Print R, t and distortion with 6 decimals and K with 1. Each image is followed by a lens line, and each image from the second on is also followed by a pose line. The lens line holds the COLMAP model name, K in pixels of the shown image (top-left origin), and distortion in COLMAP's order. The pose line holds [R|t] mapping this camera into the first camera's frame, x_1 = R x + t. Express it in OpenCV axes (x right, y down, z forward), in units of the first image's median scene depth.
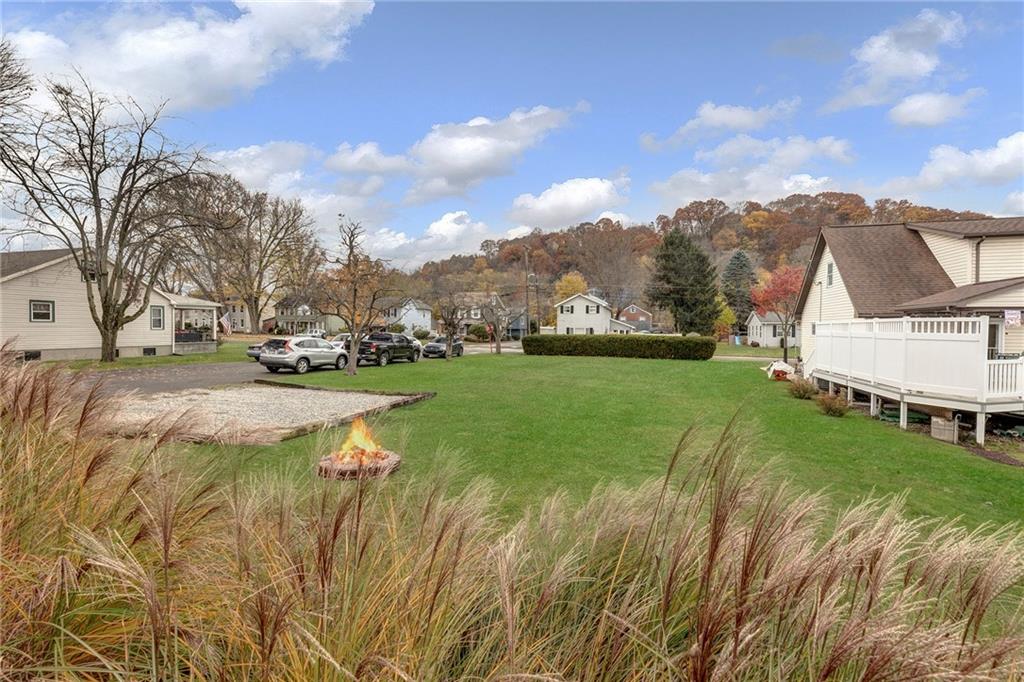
lens RADIAL K [[459.8, 0, 508.8], [0, 459.8, 336.3], [0, 0, 1]] dist [0.002607, 0.000975]
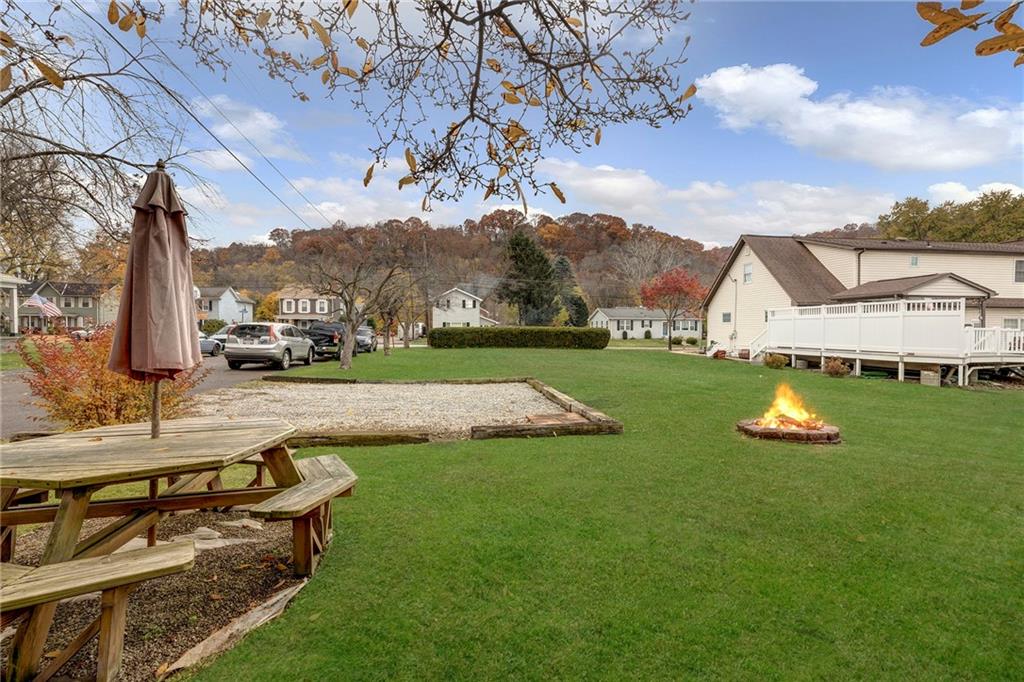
lens RADIAL K [[459.8, 0, 508.8], [0, 459.8, 336.3], [0, 0, 1]] dist [0.002607, 0.000975]
pose [[0.904845, -0.010927, 0.425602, -0.153842], [0.011101, 0.999936, 0.002071, 0.009985], [-0.425597, 0.002851, 0.904908, 0.050721]]
